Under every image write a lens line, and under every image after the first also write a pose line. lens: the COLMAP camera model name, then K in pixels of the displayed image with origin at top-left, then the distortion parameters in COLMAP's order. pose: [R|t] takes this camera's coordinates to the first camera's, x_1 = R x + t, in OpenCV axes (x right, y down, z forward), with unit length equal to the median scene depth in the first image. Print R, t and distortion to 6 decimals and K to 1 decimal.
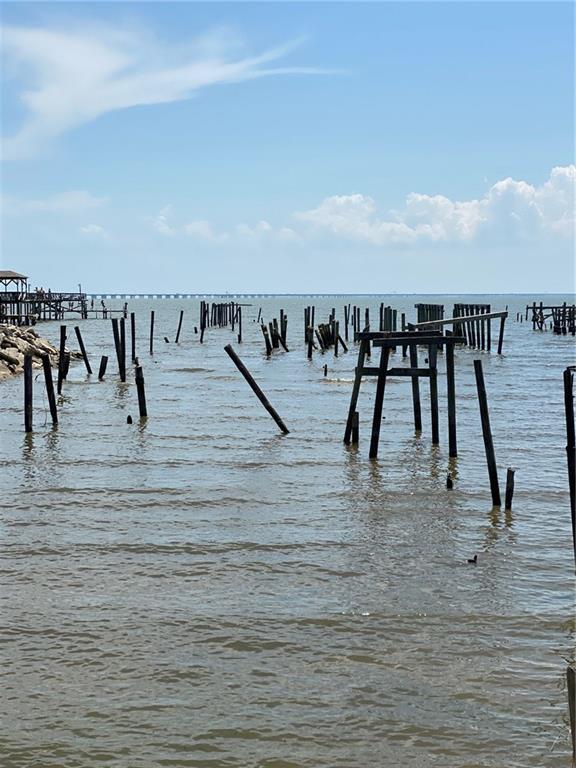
lens RADIAL K [[1211.6, 0, 276.8], [0, 1211.6, 380.9], [0, 0, 1]] dist [0.120991, 0.003731]
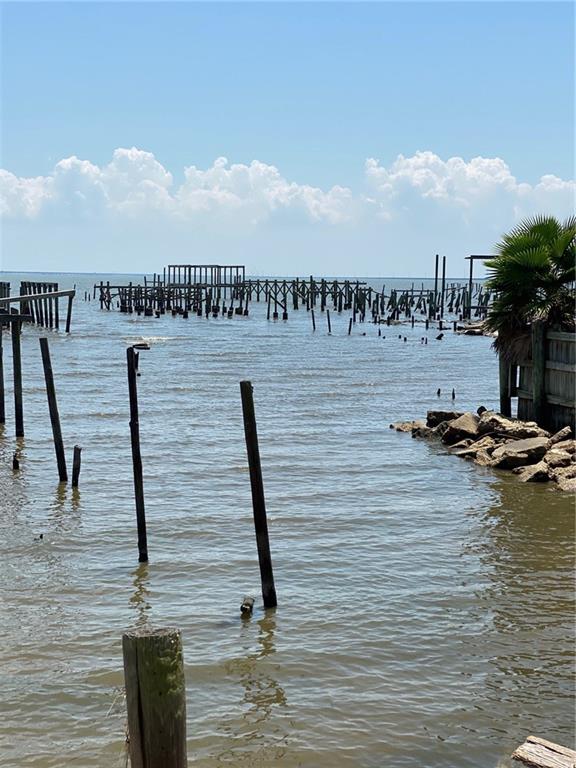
lens RADIAL K [[1270.6, 0, 188.4], [0, 1270.6, 339.3], [0, 0, 1]] dist [1.105235, 0.000581]
pose [[0.962599, -0.000674, 0.270931, -0.007897], [0.005206, 0.999858, -0.016007, 0.000853], [-0.270882, 0.016818, 0.962466, -0.046154]]
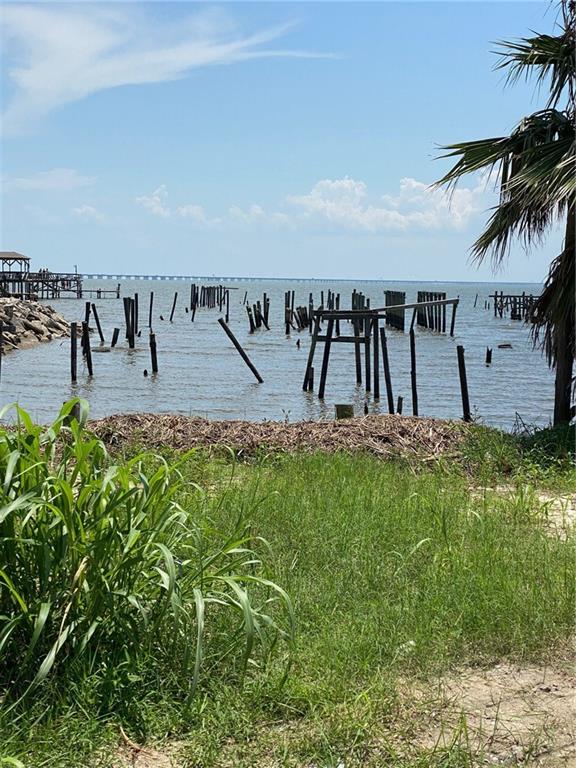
lens RADIAL K [[2137.2, 0, 288.0], [0, 2137.2, 384.0], [0, 0, 1]] dist [0.373506, -1.625021]
pose [[0.999798, 0.019794, 0.003597, 0.021828], [-0.019730, 0.999661, -0.016970, 0.063839], [-0.003932, 0.016896, 0.999850, -1.069819]]
